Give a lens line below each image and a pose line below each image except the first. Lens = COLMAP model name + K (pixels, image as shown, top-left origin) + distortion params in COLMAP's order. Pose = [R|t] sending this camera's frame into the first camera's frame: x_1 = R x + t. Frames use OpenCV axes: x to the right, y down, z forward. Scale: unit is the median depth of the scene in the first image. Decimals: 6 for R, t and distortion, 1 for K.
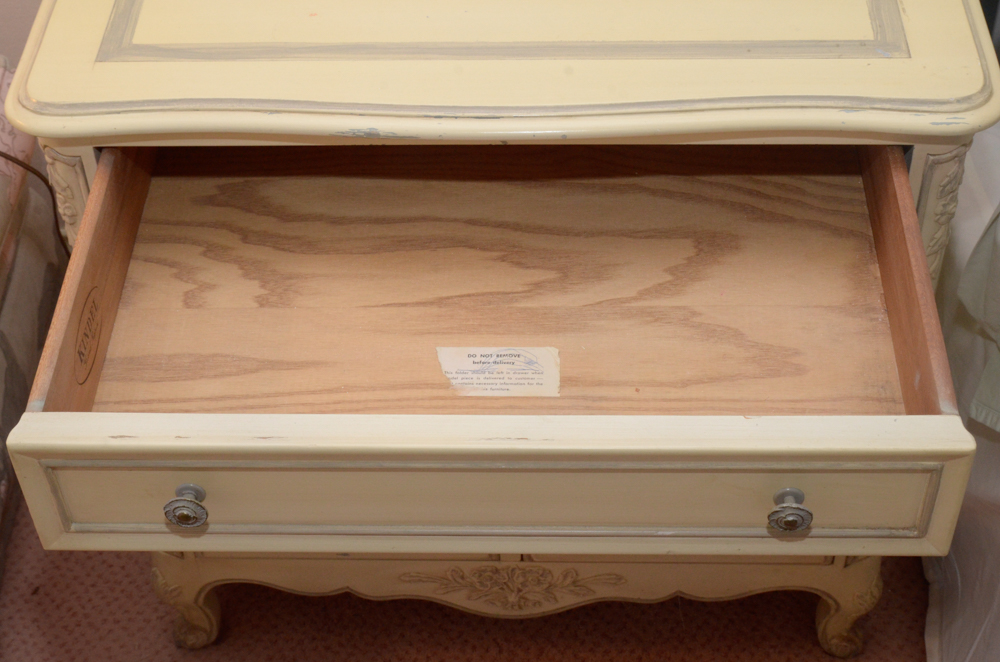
lens RADIAL K [[1669.6, 0, 492.2], [0, 1669.6, 330.3], [0, 0, 1]] dist [-0.010612, 0.000000]
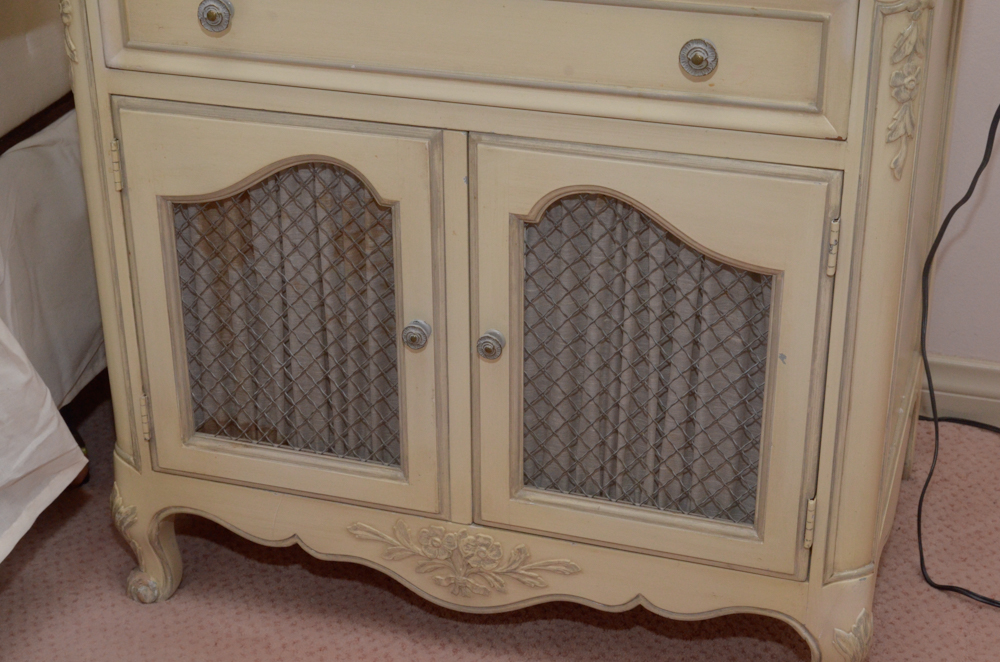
lens RADIAL K [[1756.2, 0, 501.8], [0, 1756.2, 332.6], [0, 0, 1]] dist [-0.102182, 0.000000]
pose [[0.963229, 0.138945, -0.229966, 0.299380], [-0.203342, 0.936428, -0.285926, 0.387328], [0.175619, 0.322174, 0.930248, 0.085949]]
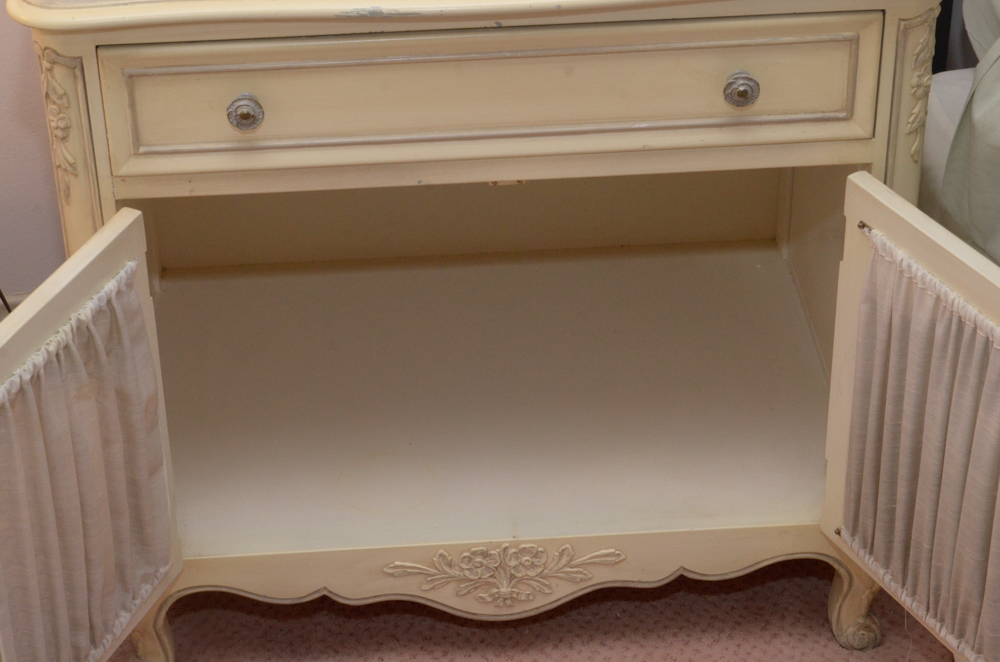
lens RADIAL K [[2314.5, 0, 508.0], [0, 2314.5, 325.6], [0, 0, 1]] dist [0.096080, 0.000000]
pose [[0.994304, -0.047847, 0.095239, -0.128821], [0.065719, 0.978717, -0.194409, 0.339837], [-0.083910, 0.199561, 0.976286, -0.360591]]
